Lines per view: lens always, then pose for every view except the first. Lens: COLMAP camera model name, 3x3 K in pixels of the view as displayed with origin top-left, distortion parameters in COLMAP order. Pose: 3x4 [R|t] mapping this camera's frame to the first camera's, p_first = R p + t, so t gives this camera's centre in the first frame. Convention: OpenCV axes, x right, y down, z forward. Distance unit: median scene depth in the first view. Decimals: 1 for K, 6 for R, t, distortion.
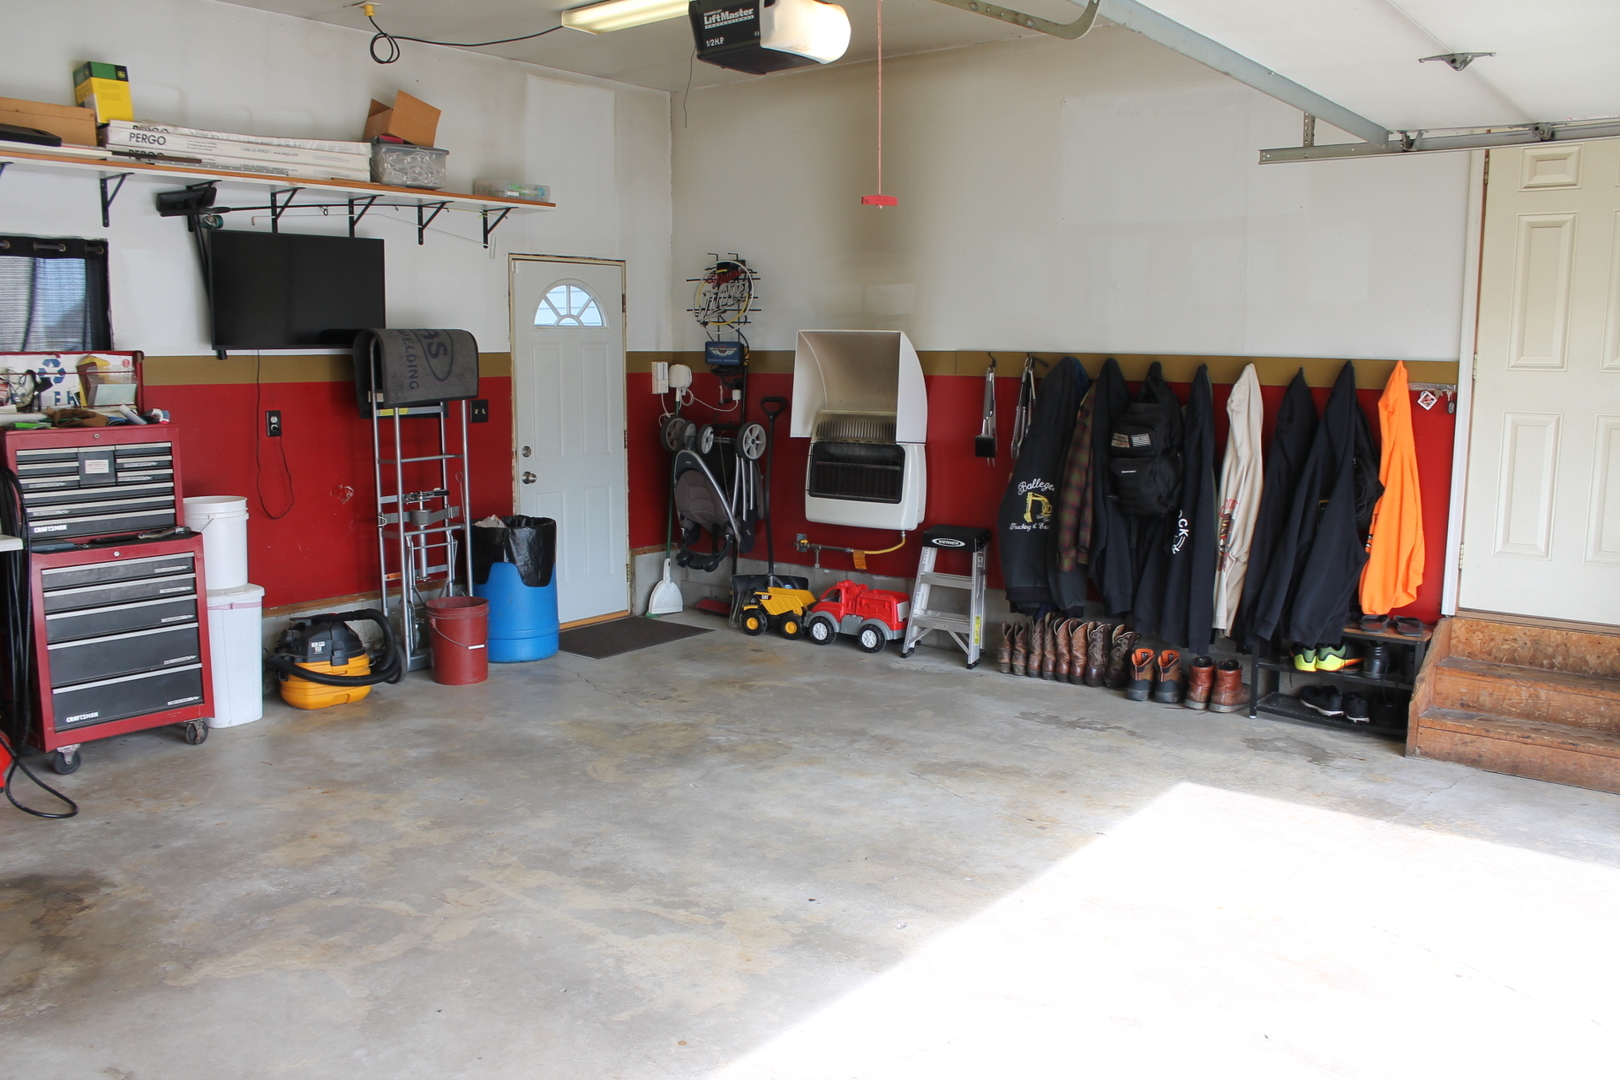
lens RADIAL K [[1360.0, 0, 813.0], [0, 1360.0, 574.6], [0, 0, 1]] dist [-0.171921, 0.166915]
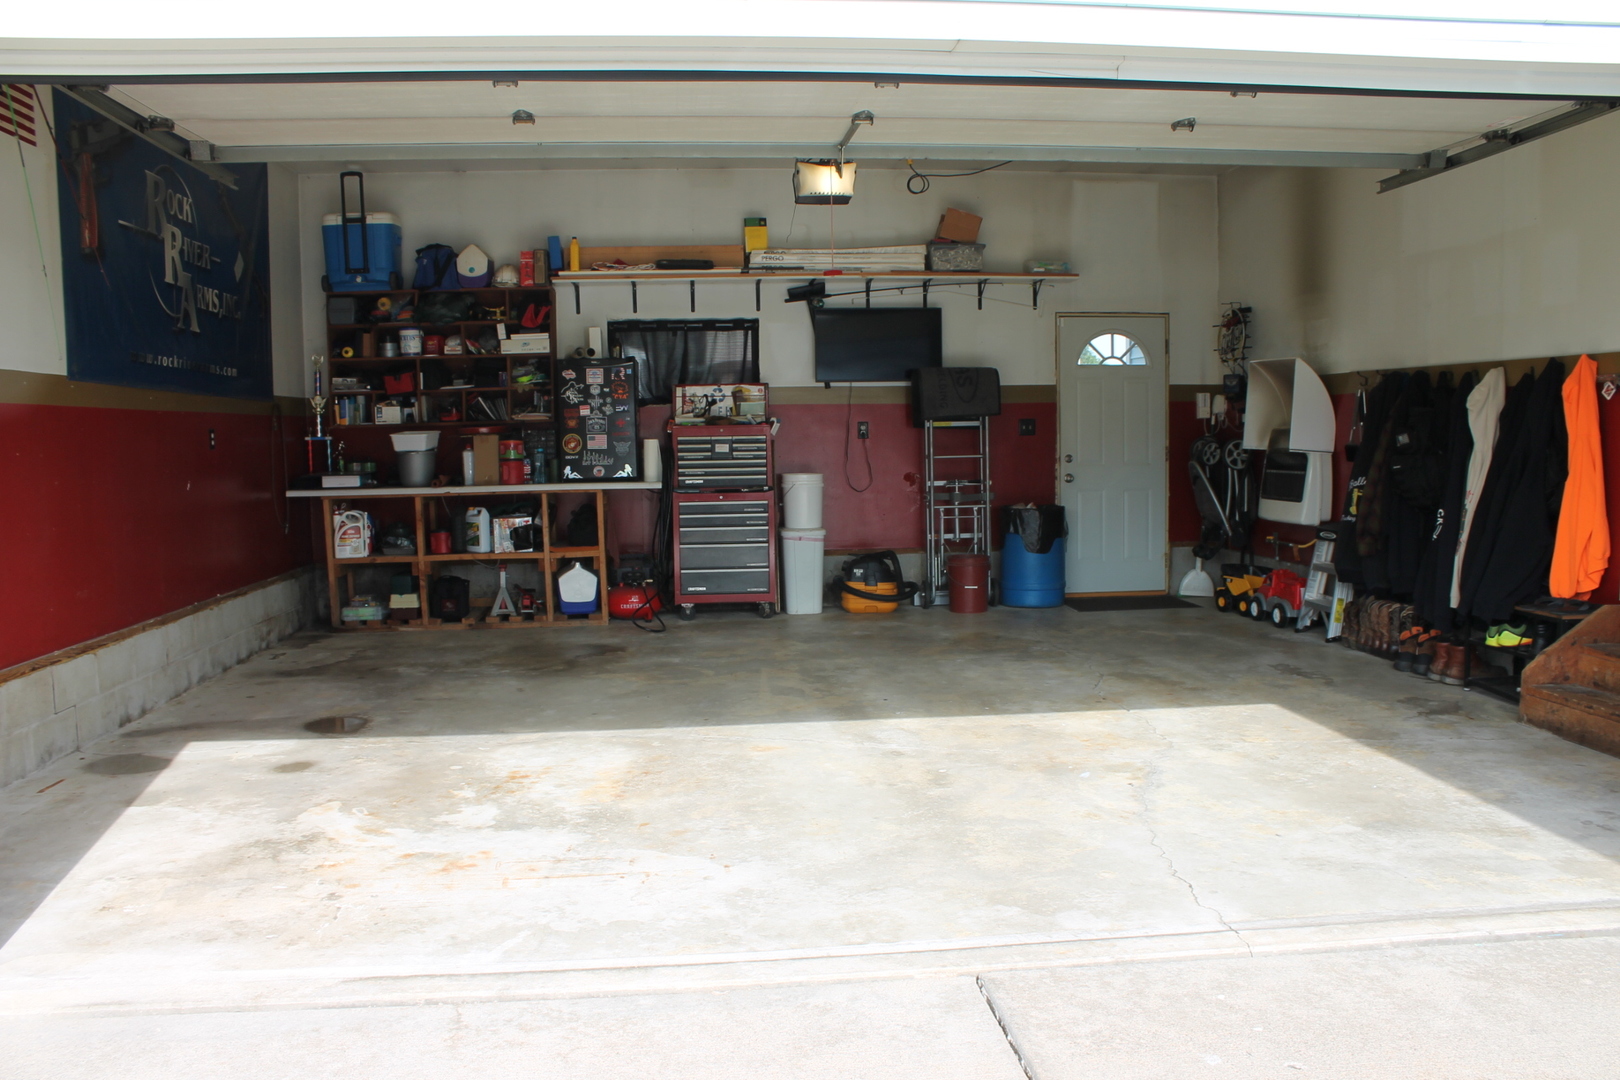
lens RADIAL K [[1360.0, 0, 813.0], [0, 1360.0, 574.6], [0, 0, 1]] dist [-0.171921, 0.166915]
pose [[0.692820, 0.062395, -0.718406, 0.703155], [-0.101090, 0.994816, -0.011088, 0.077220], [0.713990, 0.080306, 0.695536, -0.128320]]
